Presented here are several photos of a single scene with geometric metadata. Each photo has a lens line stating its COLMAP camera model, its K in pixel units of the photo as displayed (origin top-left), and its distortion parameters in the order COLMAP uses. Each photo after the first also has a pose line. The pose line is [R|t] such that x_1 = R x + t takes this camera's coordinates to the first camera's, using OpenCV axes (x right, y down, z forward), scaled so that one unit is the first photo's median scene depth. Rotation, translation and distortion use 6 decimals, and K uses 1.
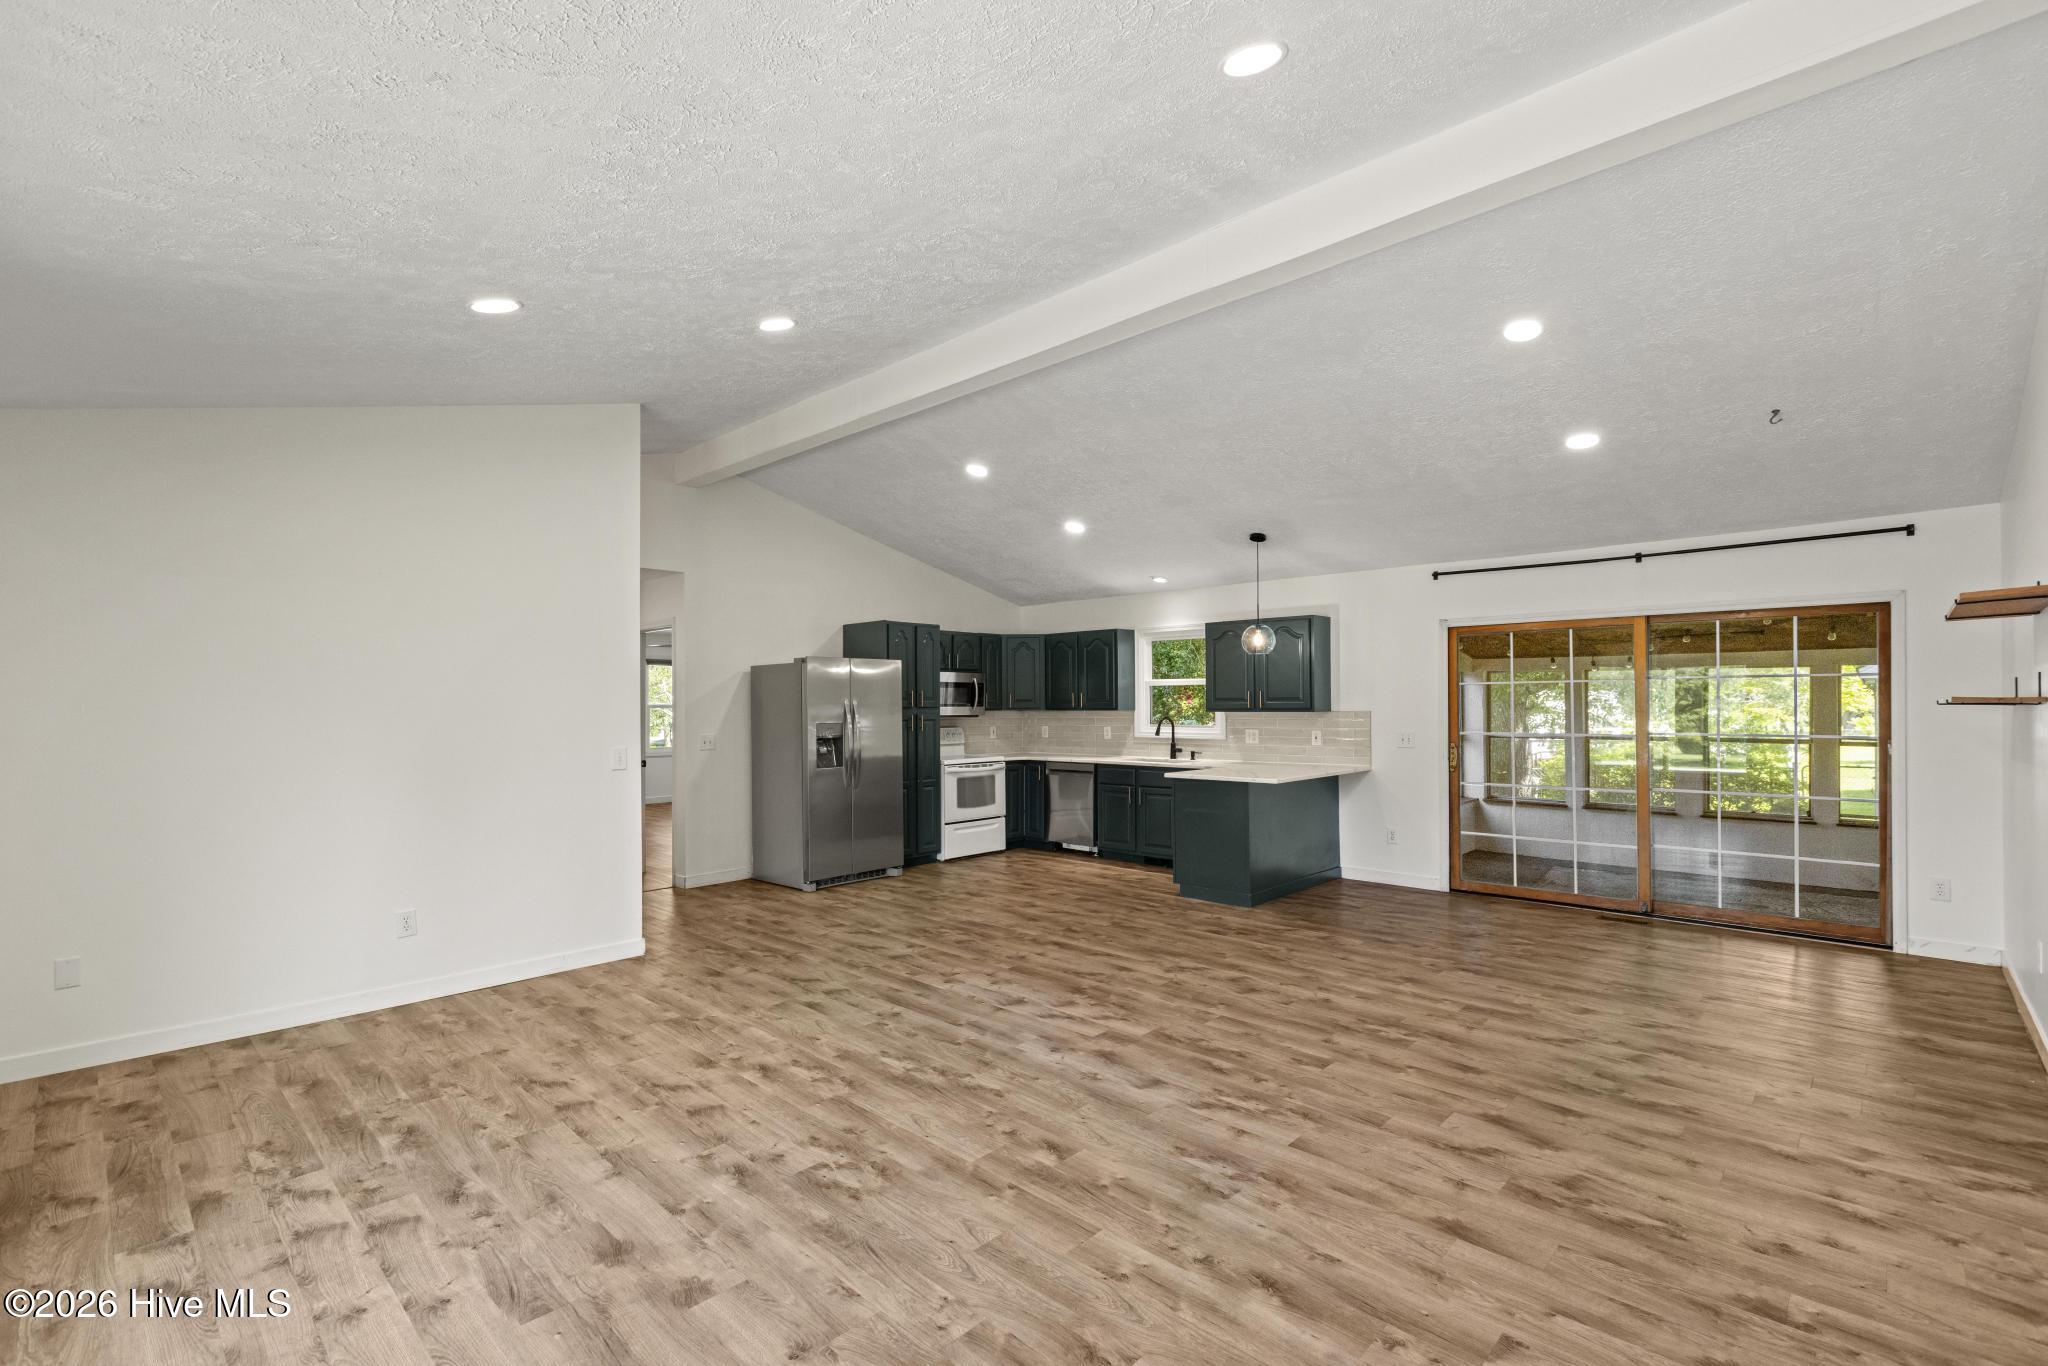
lens RADIAL K [[909.4, 0, 1026.7], [0, 909.4, 695.0], [0, 0, 1]] dist [0.002416, -0.000648]
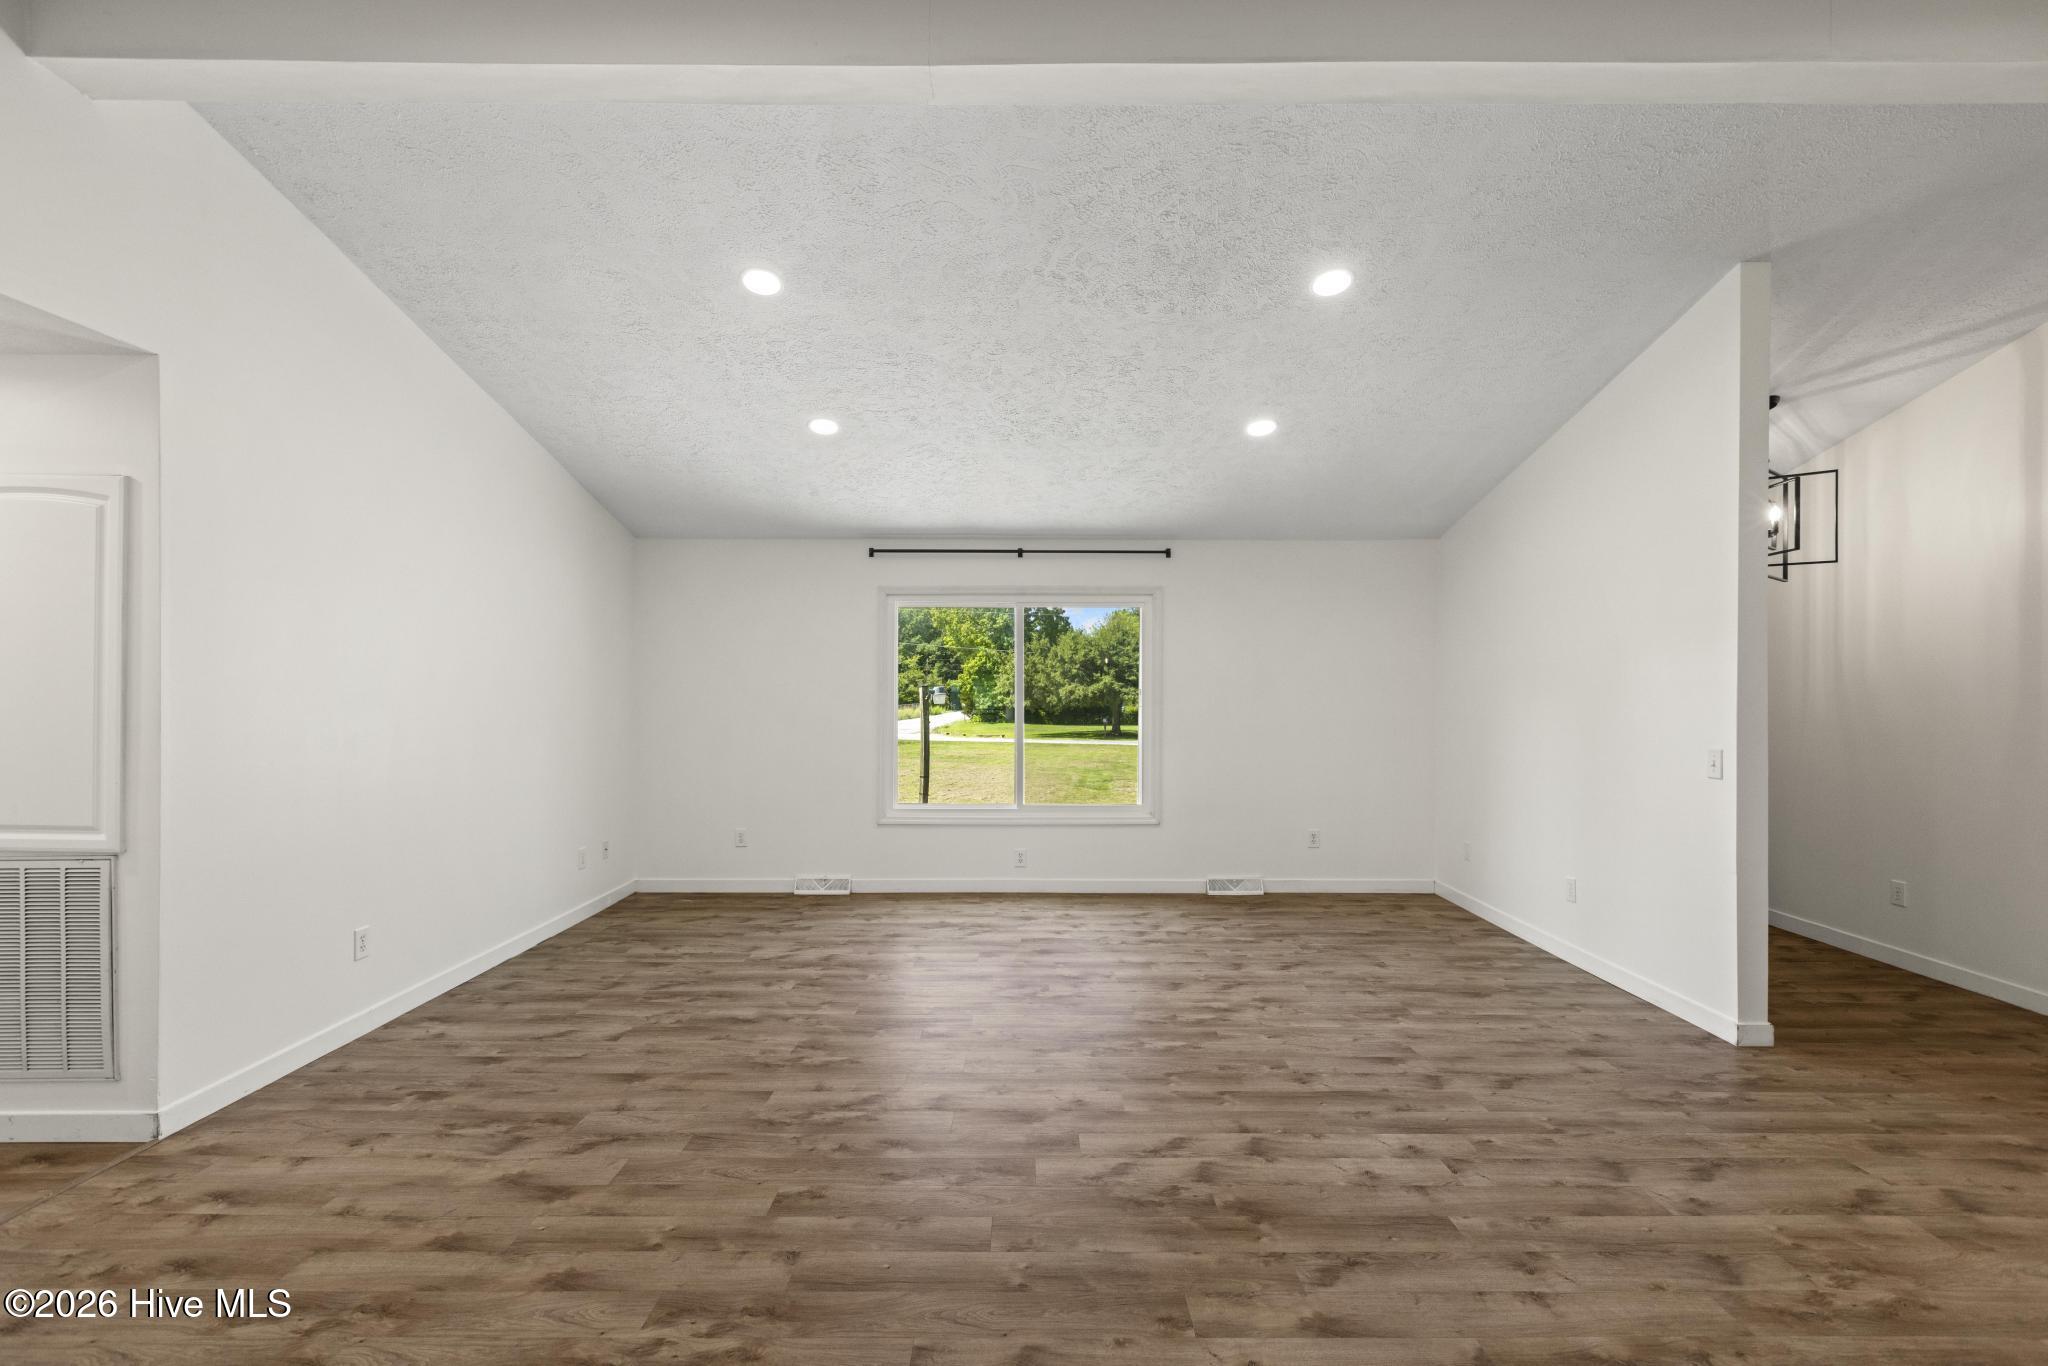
lens RADIAL K [[909.4, 0, 1026.7], [0, 909.4, 695.0], [0, 0, 1]] dist [0.002416, -0.000648]
pose [[-0.725506, 0.005244, -0.688196, 0.553317], [0.007799, 0.999969, -0.000602, 0.011736], [0.688171, -0.005804, -0.725525, 1.357400]]
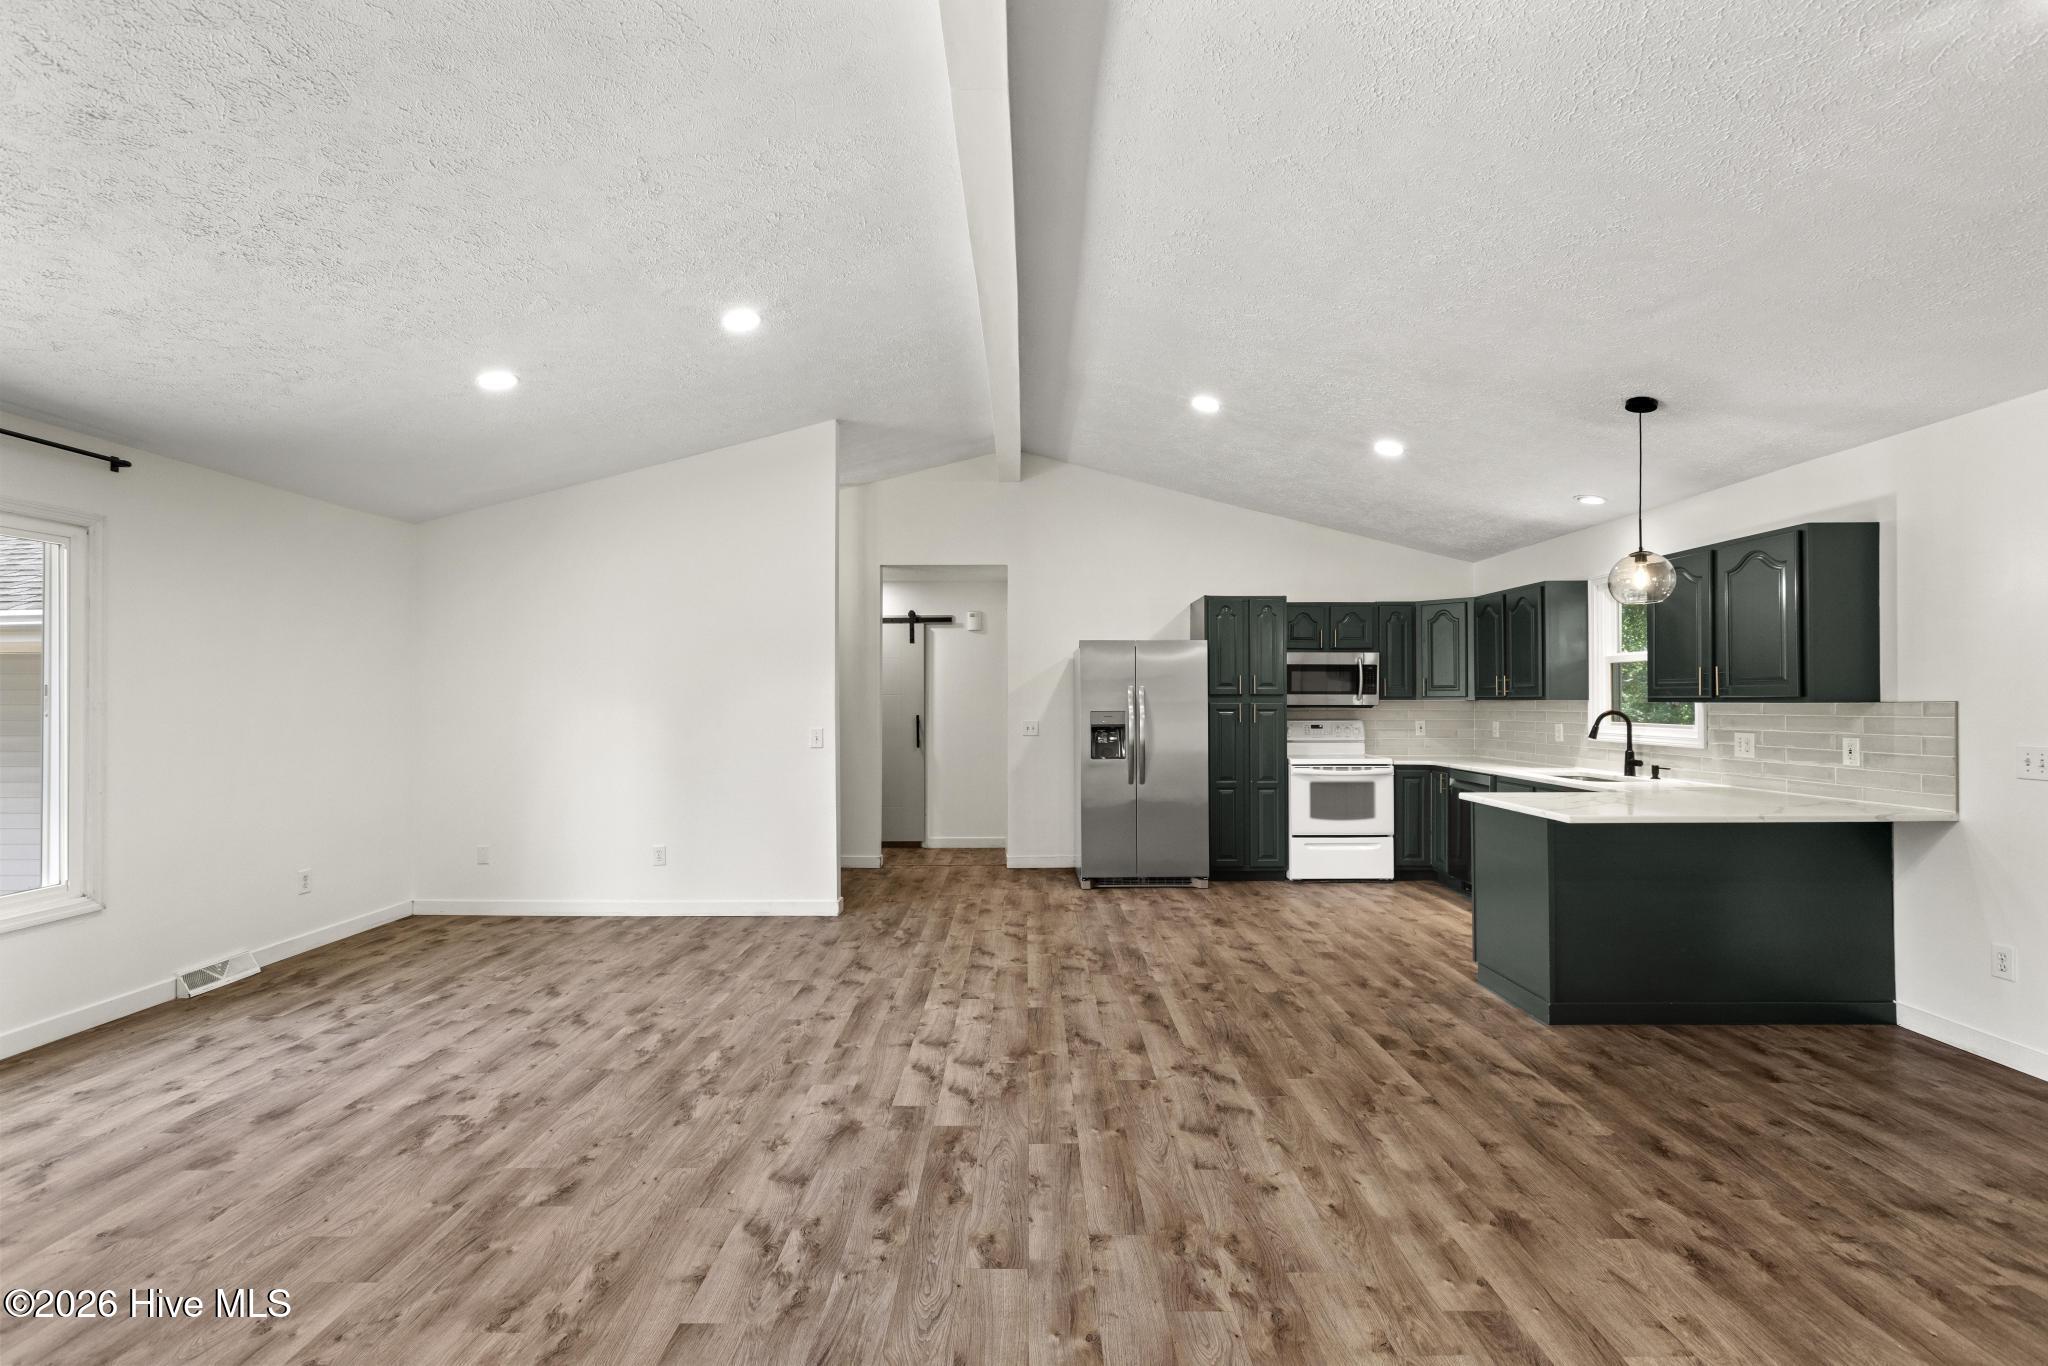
lens RADIAL K [[906.9, 0, 1025.4], [0, 906.9, 692.7], [0, 0, 1]] dist [0.002773, -0.001290]
pose [[0.686542, -0.002317, -0.727087, 0.649167], [0.006709, 0.999973, 0.003148, 0.013154], [0.727059, -0.007039, 0.686538, 0.487007]]
